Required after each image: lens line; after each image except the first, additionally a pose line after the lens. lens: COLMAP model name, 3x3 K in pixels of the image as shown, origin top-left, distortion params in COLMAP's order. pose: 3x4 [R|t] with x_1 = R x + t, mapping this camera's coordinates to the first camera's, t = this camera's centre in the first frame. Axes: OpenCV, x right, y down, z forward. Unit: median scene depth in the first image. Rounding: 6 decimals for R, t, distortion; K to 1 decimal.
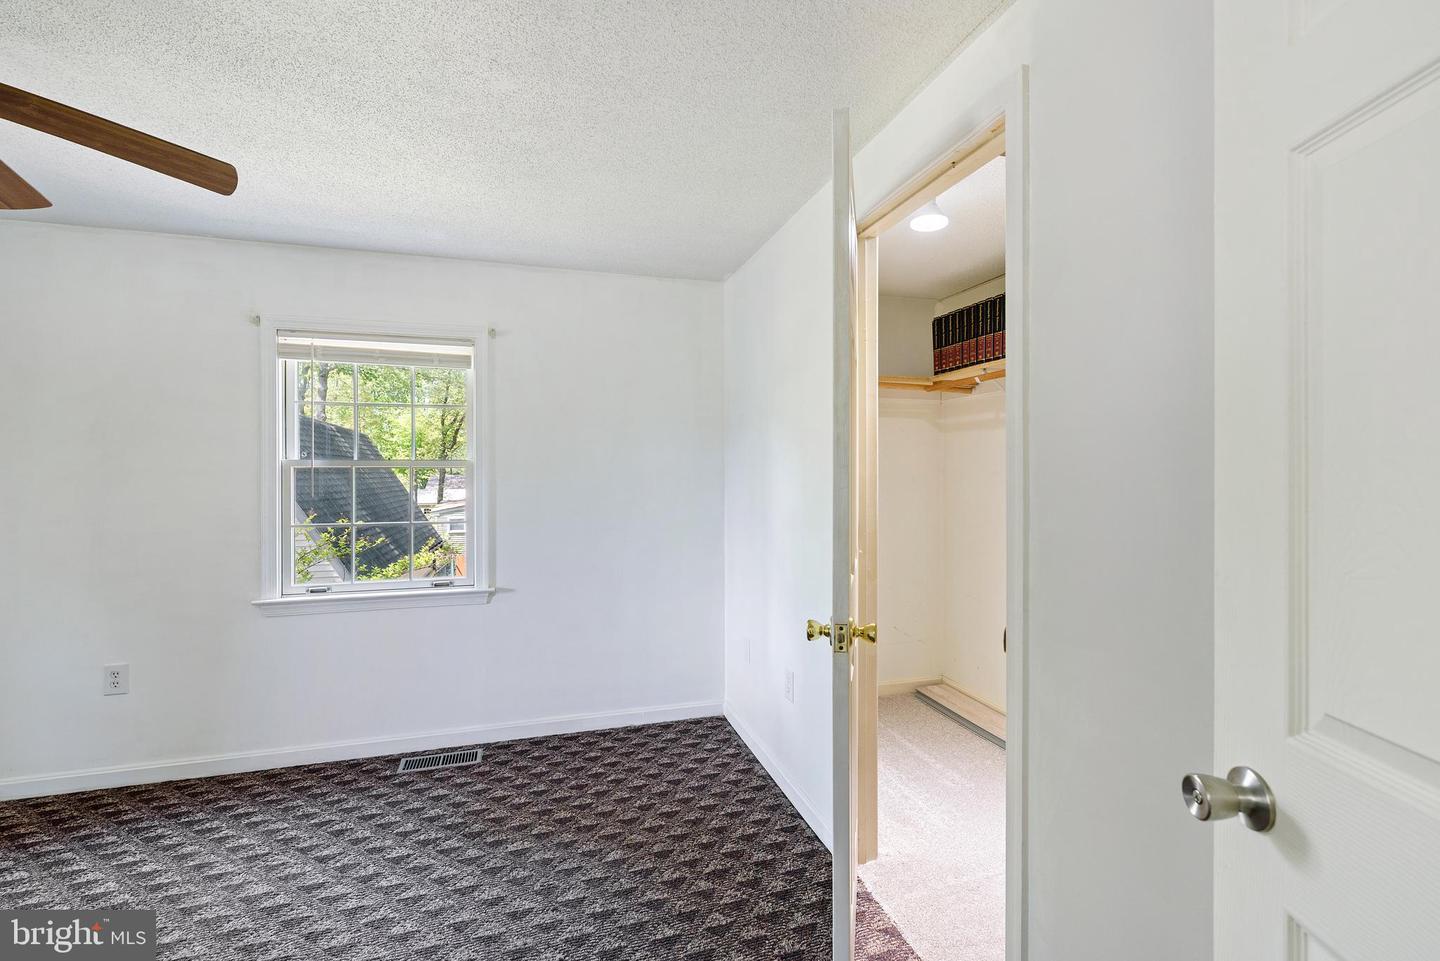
lens RADIAL K [[629.2, 0, 732.5], [0, 629.2, 468.9], [0, 0, 1]] dist [-0.000888, -0.000042]
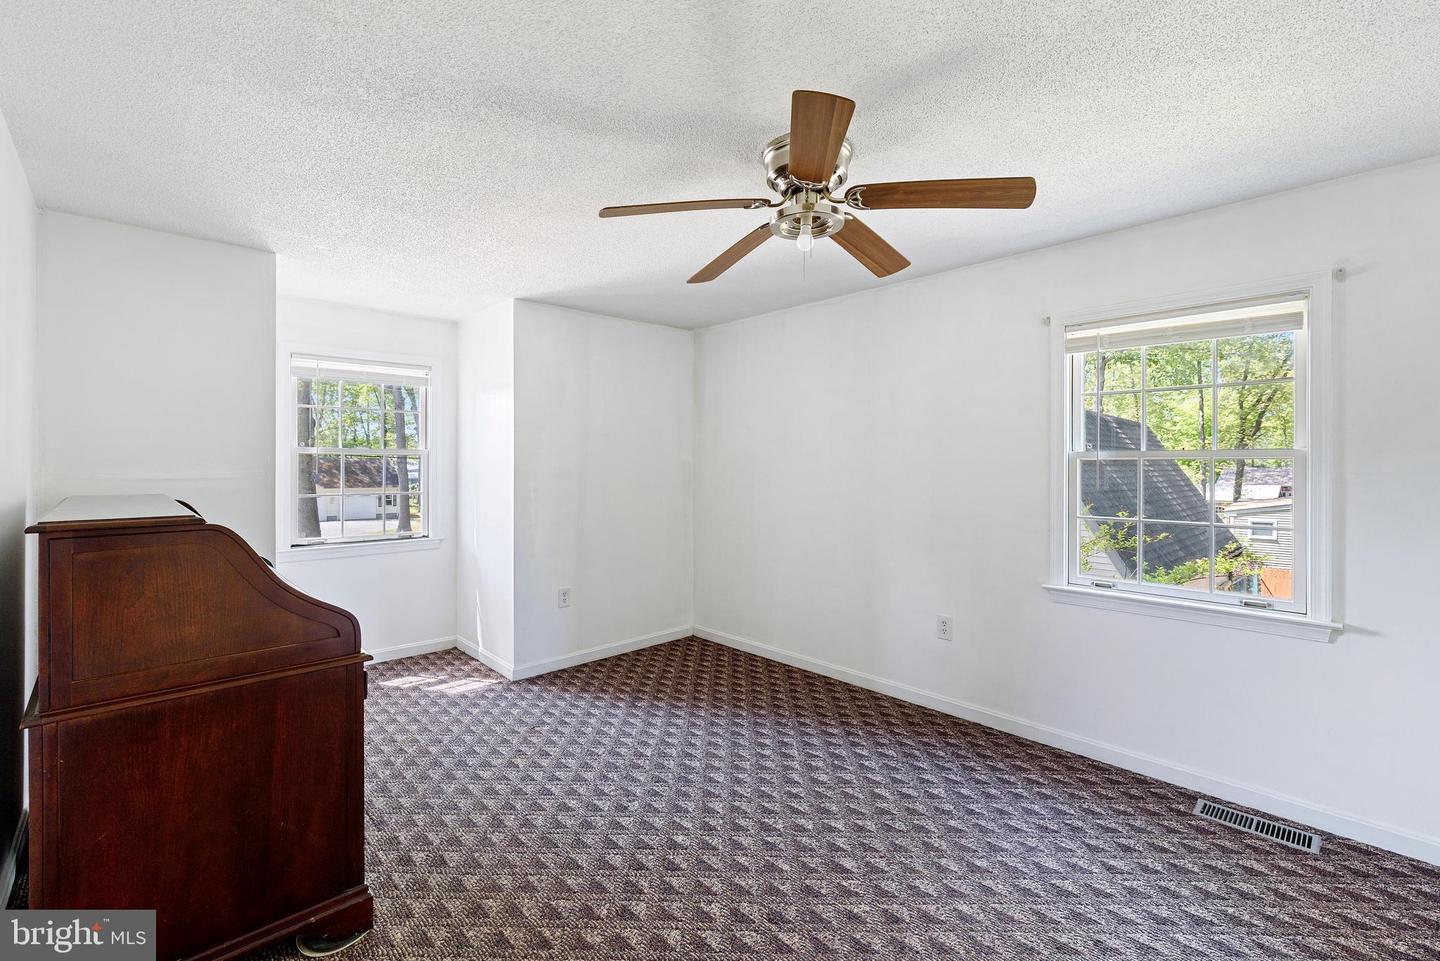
lens RADIAL K [[629.2, 0, 710.5], [0, 629.2, 475.0], [0, 0, 1]] dist [-0.000888, -0.000042]
pose [[0.427925, 0.019976, -0.903593, -0.042045], [0.000742, 0.999748, 0.022453, -0.000121], [0.903814, -0.010279, 0.427802, 0.033445]]
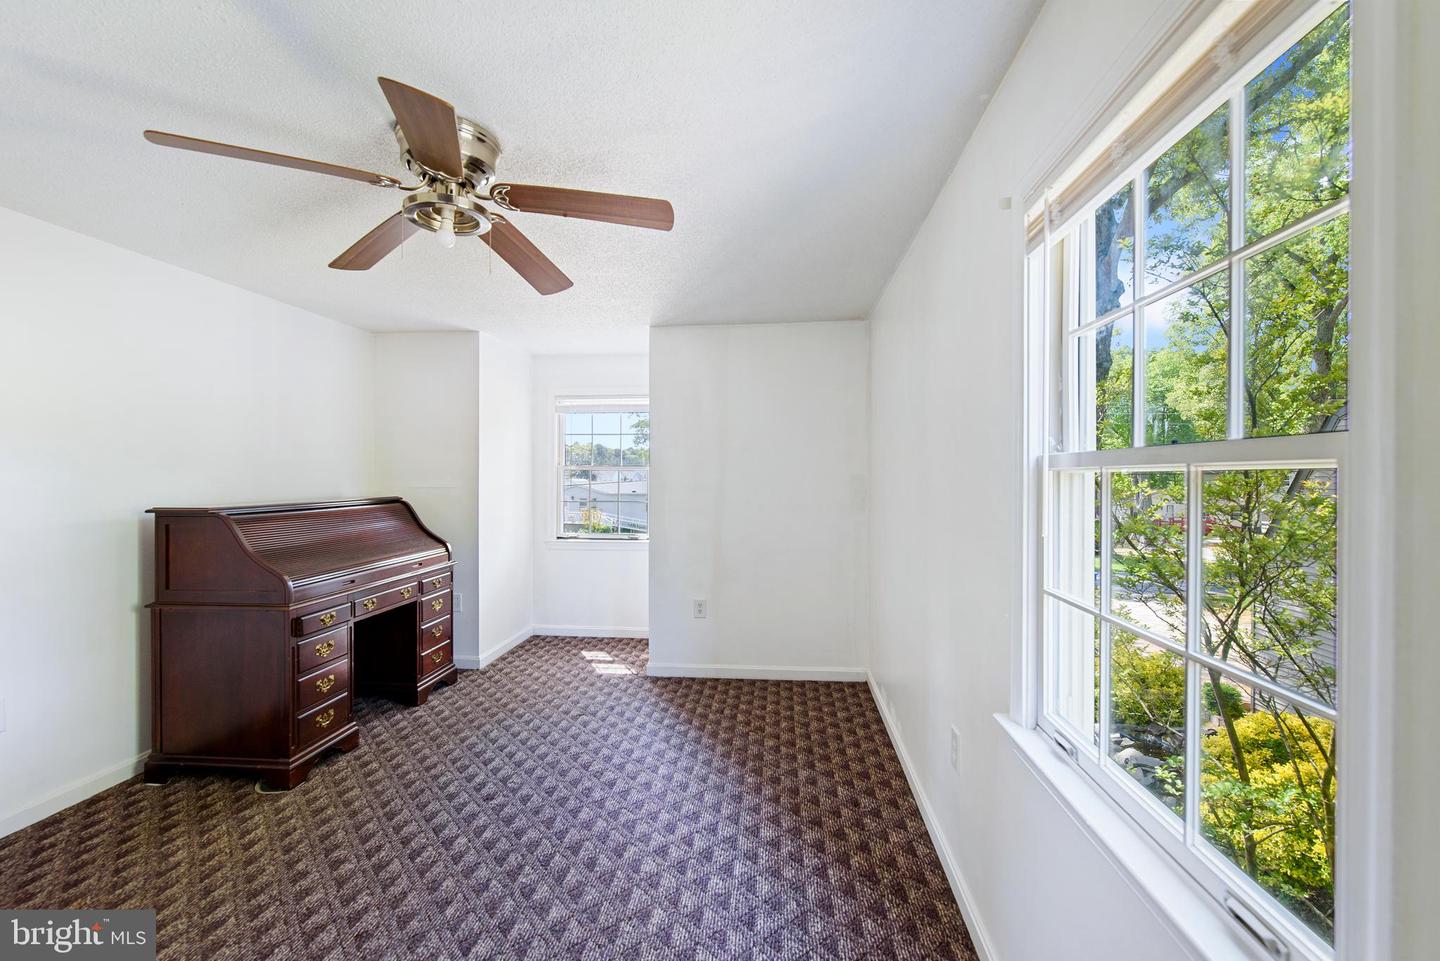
lens RADIAL K [[629.2, 0, 724.6], [0, 629.2, 474.5], [0, 0, 1]] dist [-0.000888, -0.000042]
pose [[-0.401937, -0.000486, -0.915667, -0.148152], [0.003244, 0.999993, -0.001955, 0.003033], [0.915662, -0.003756, -0.401932, 0.917854]]
